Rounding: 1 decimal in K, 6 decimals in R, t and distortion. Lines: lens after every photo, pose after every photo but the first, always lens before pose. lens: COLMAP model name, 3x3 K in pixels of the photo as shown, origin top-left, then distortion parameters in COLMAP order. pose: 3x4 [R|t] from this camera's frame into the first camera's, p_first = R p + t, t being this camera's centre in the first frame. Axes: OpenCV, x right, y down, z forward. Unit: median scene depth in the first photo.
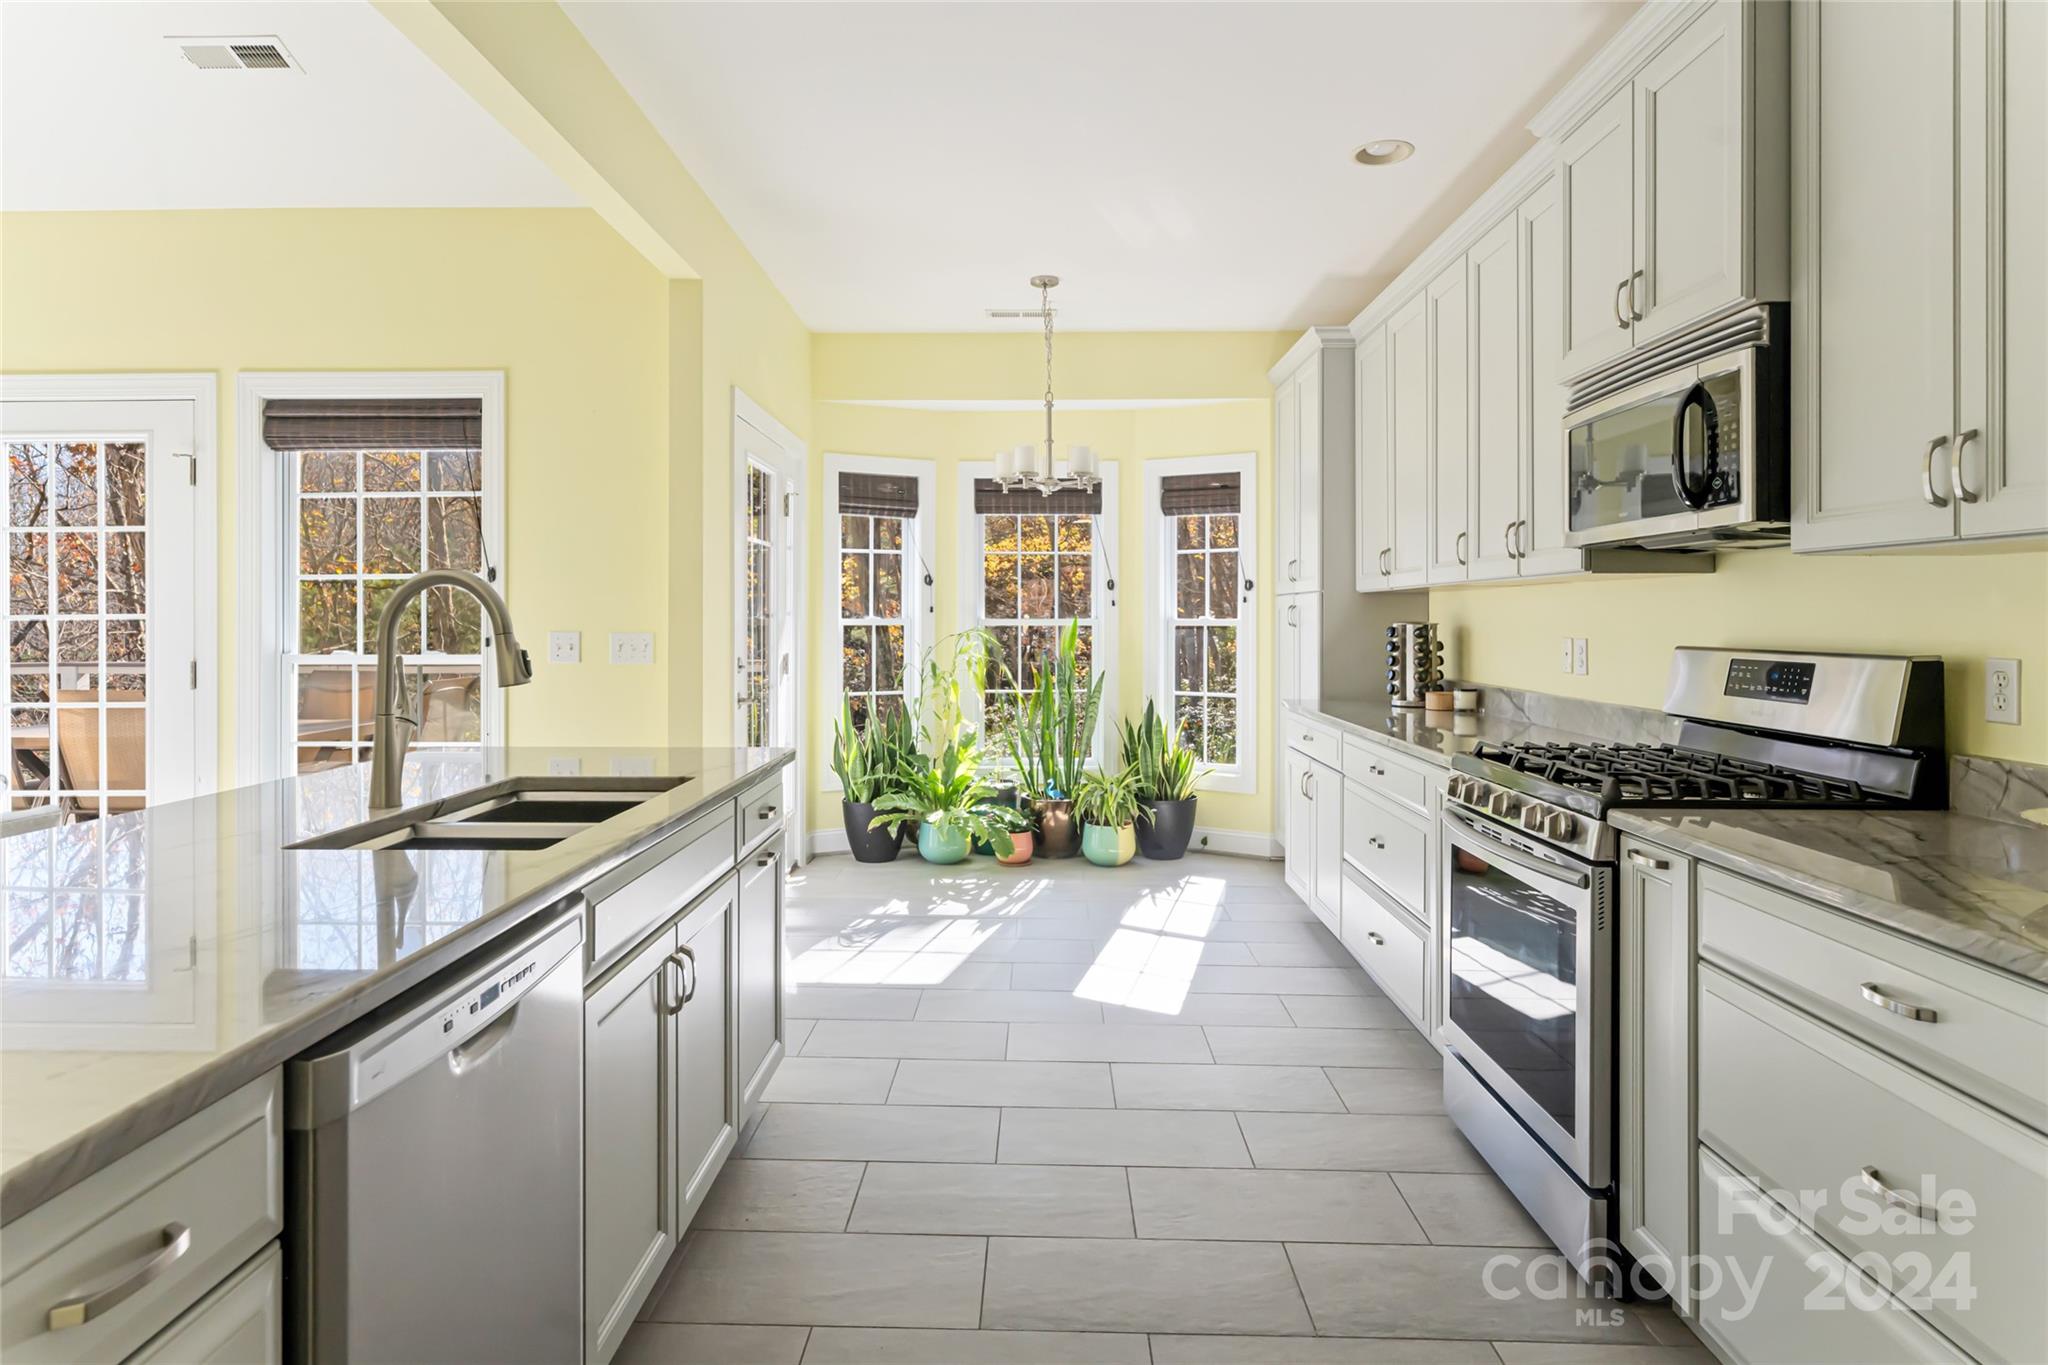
lens RADIAL K [[1138.5, 0, 1002.7], [0, 1138.5, 603.7], [0, 0, 1]] dist [0.008659, 0.006174]
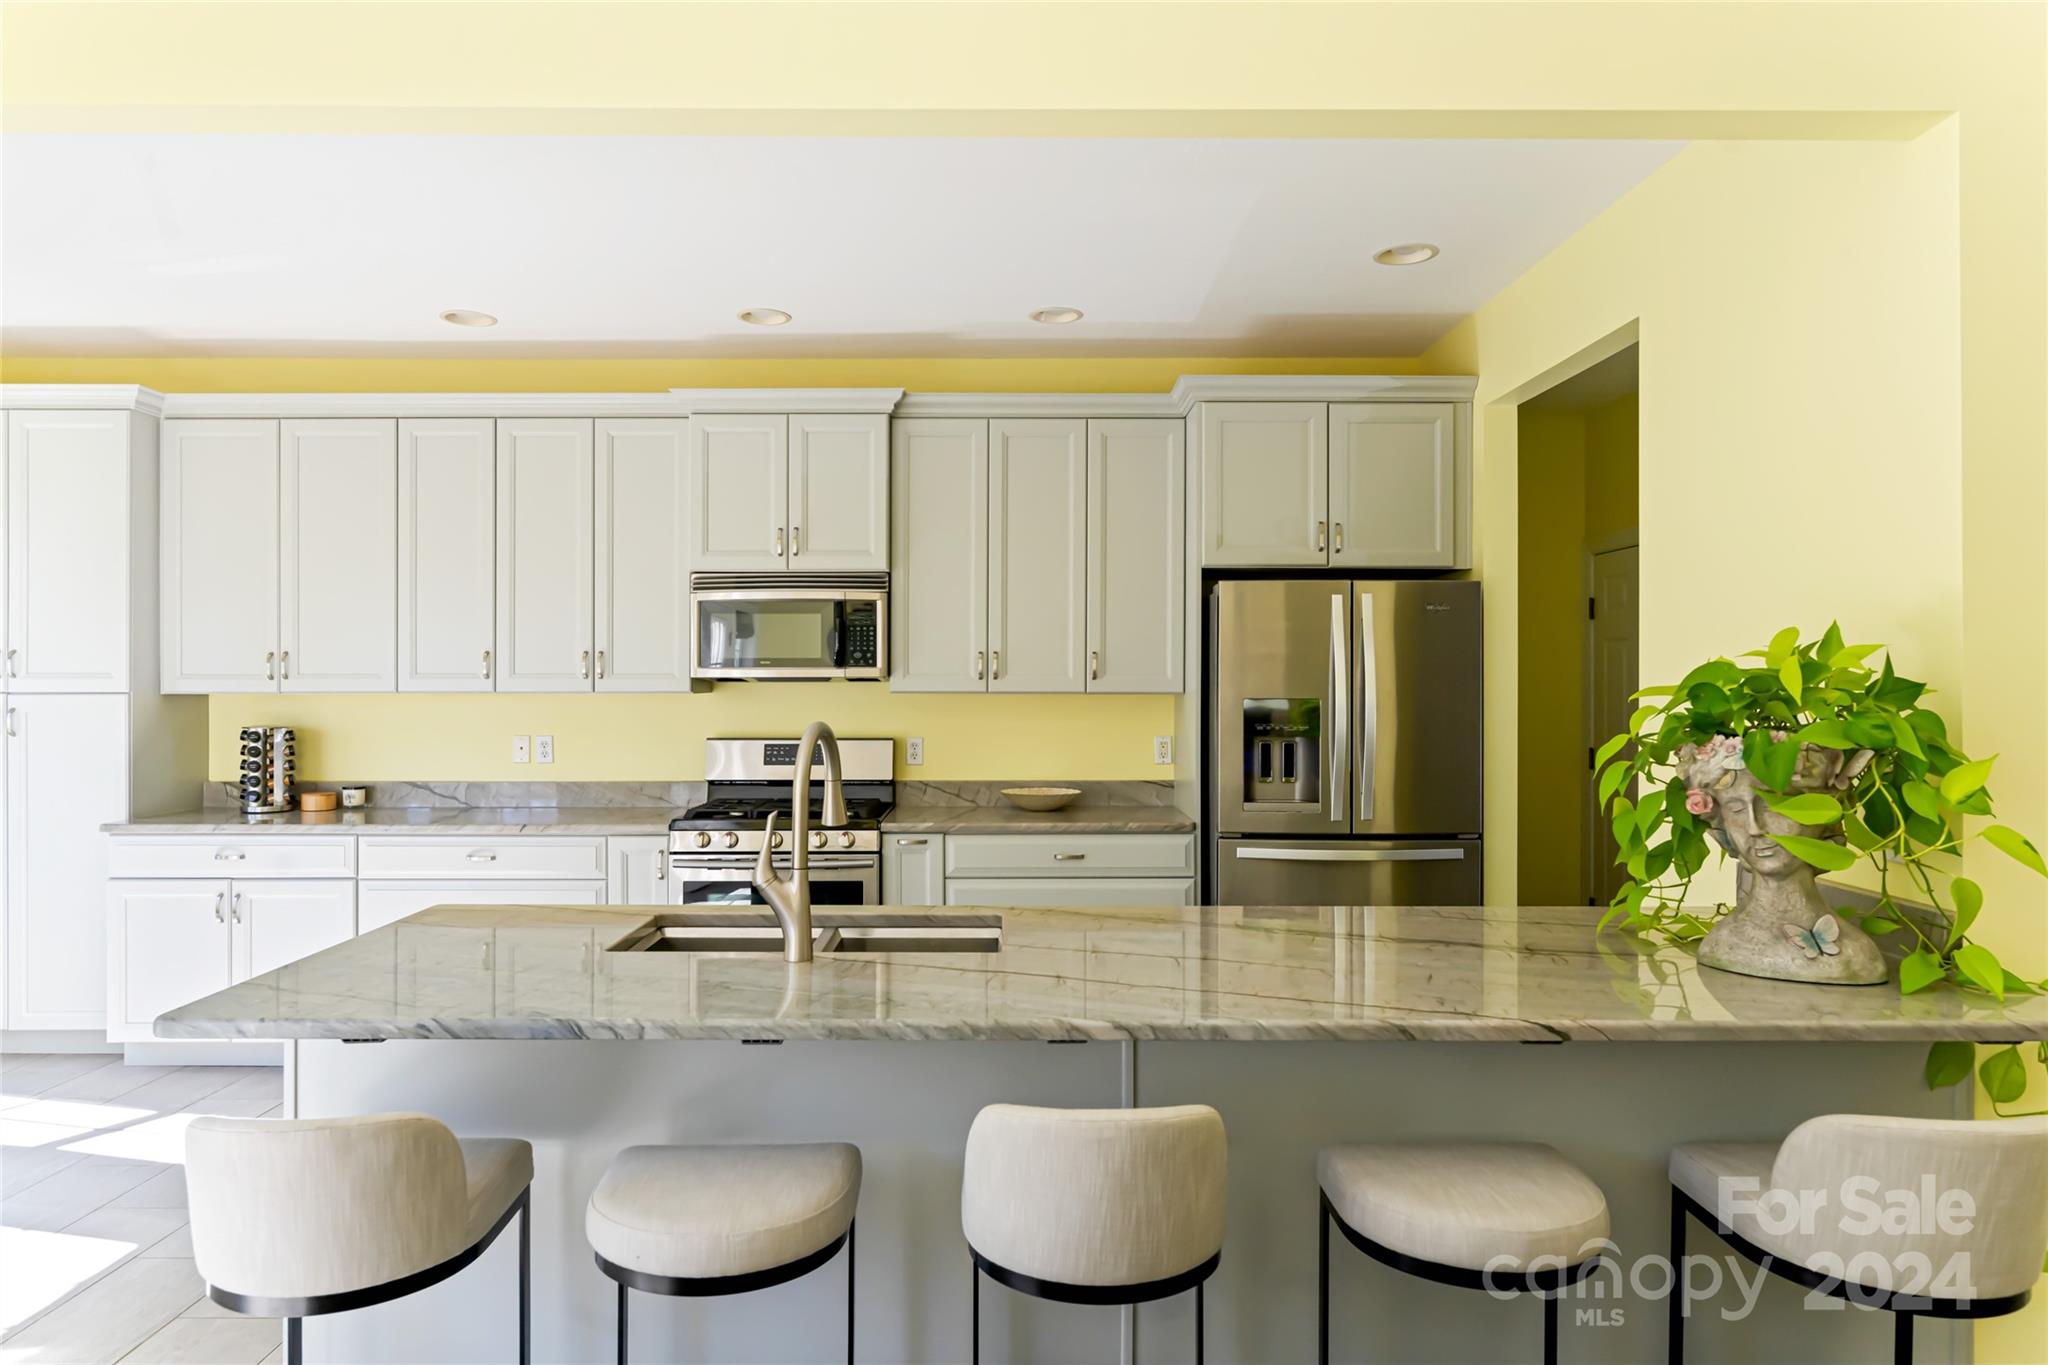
lens RADIAL K [[1271.4, 0, 1023.6], [0, 1271.4, 667.0], [0, 0, 1]] dist [-0.001553, 0.002450]
pose [[-0.042383, 0.007619, 0.999072, -0.819809], [-0.013153, 0.999880, -0.008183, -0.036645], [-0.999015, -0.013488, -0.042278, 0.420688]]
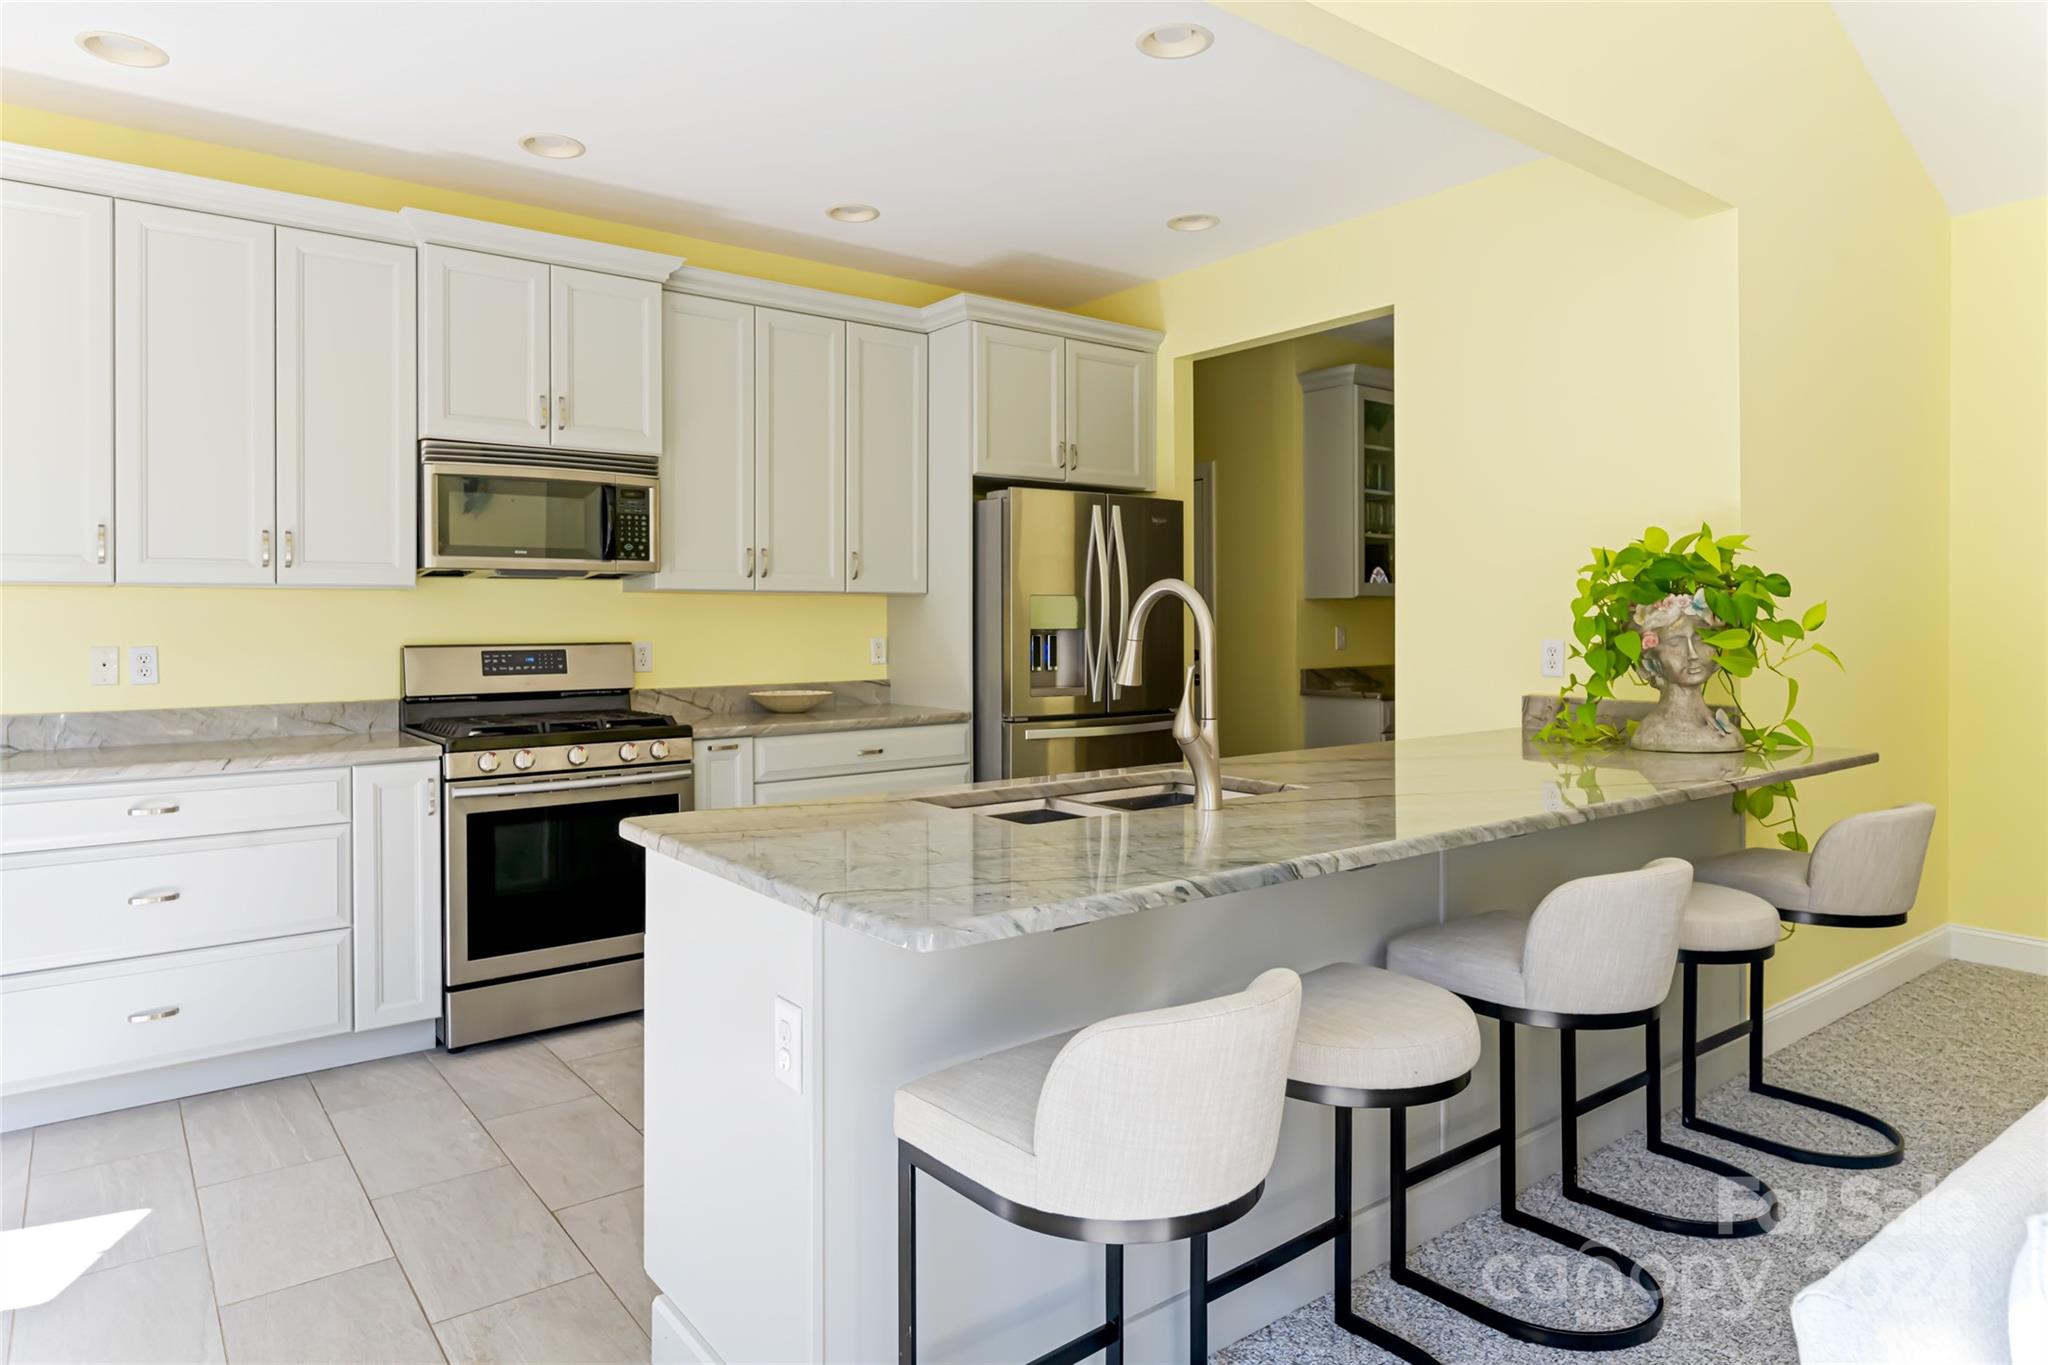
lens RADIAL K [[1205.6, 0, 1018.2], [0, 1205.6, 616.5], [0, 0, 1]] dist [0.008214, -0.002114]
pose [[-0.638189, 0.002402, 0.769876, -0.621311], [-0.007301, 0.999931, -0.009171, 0.007548], [-0.769846, -0.011474, -0.638127, 0.898426]]
